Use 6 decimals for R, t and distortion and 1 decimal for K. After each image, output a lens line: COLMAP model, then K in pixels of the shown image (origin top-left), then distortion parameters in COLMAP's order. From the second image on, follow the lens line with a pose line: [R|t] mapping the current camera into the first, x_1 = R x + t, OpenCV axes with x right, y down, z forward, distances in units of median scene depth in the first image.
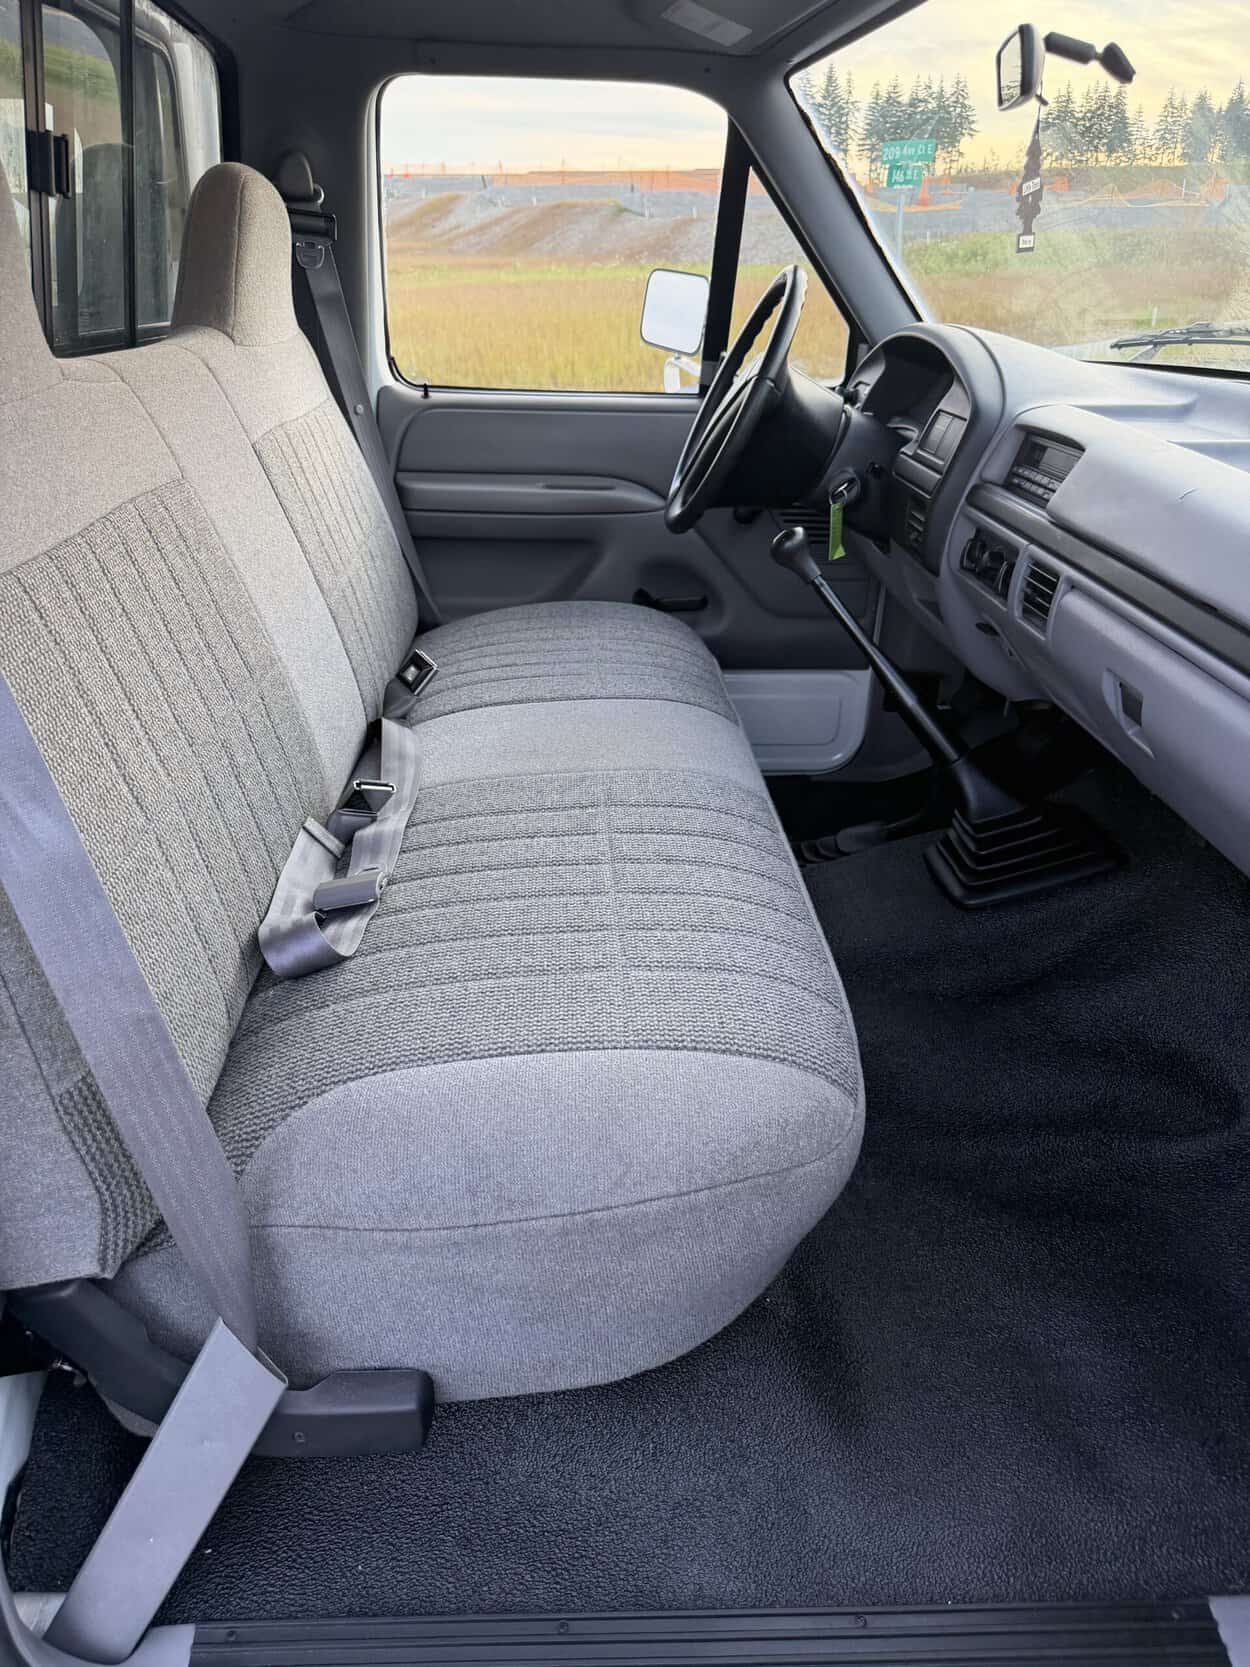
lens RADIAL K [[1197.5, 0, 625.0], [0, 1197.5, 833.5], [0, 0, 1]] dist [0.075440, -0.137747]
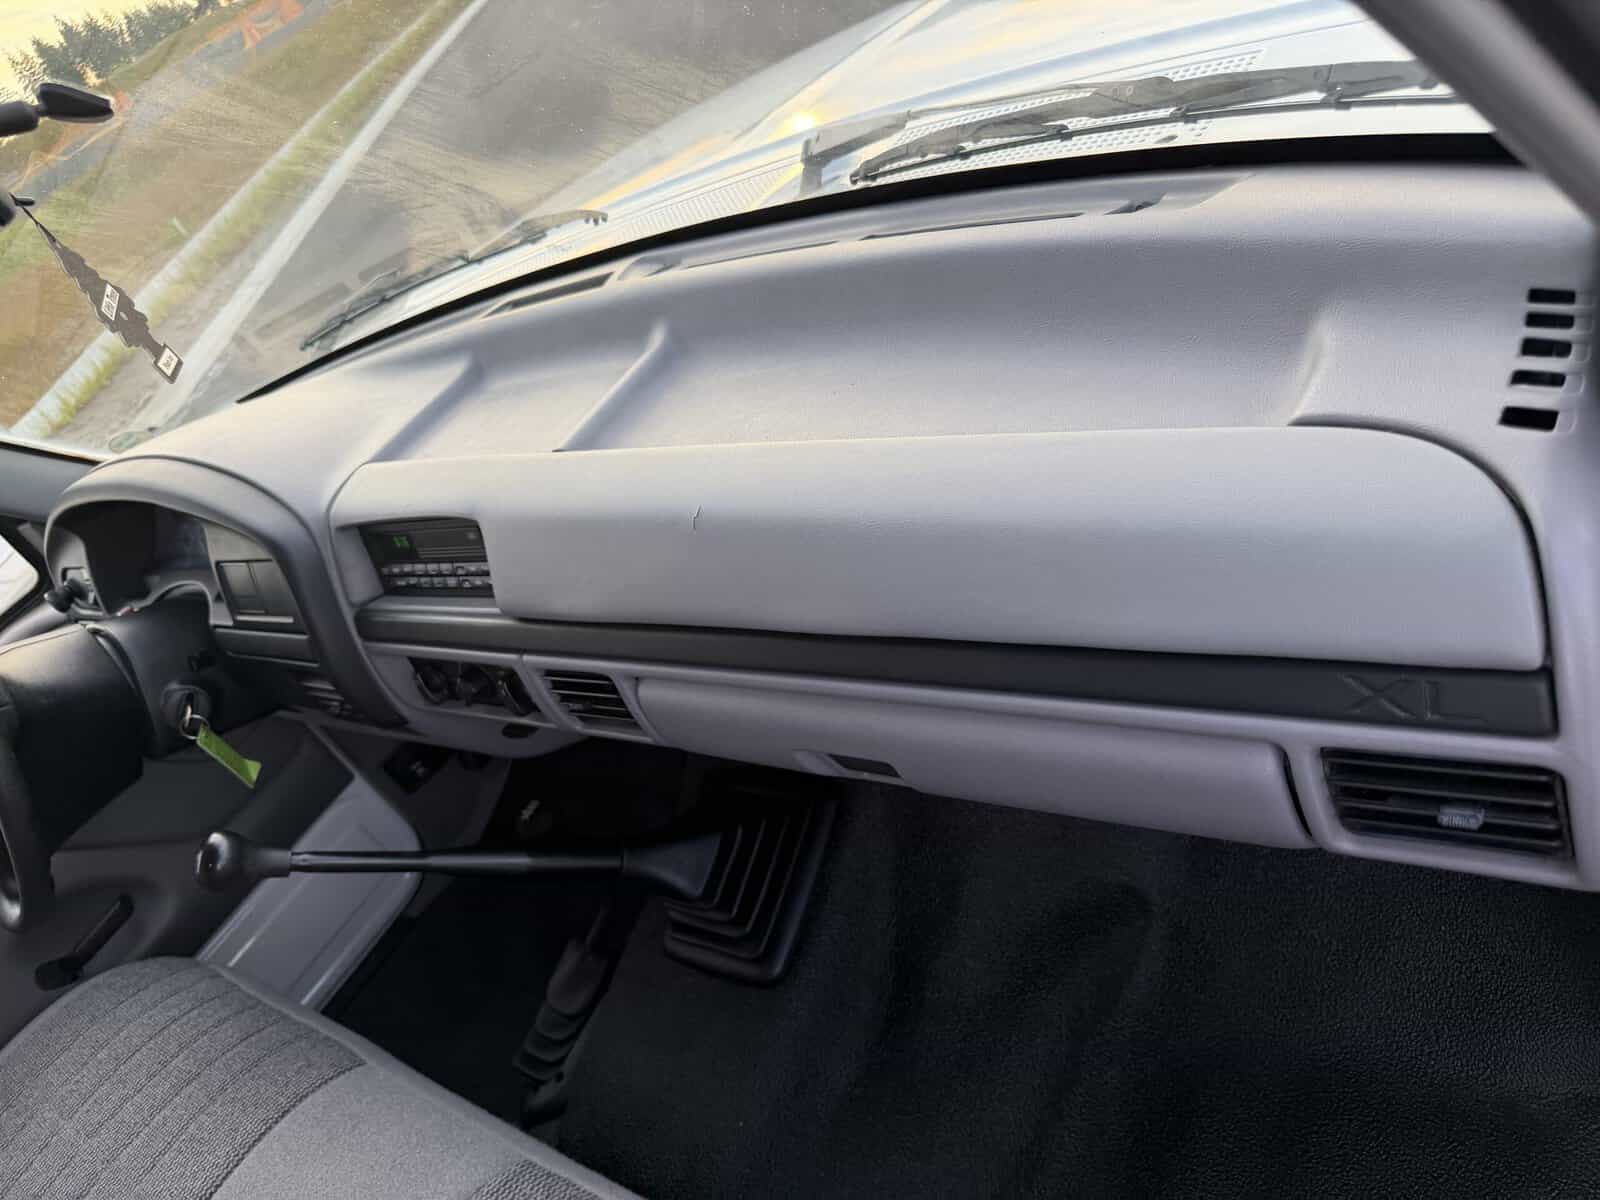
lens RADIAL K [[1149.4, 0, 800.0], [0, 1149.4, 600.0], [0, 0, 1]] dist [0.075440, -0.137747]
pose [[0.516490, -0.697793, 0.496310, 0.086607], [0.724407, 0.665115, 0.181264, -0.226317], [-0.456587, 0.265910, 0.849011, 0.279787]]
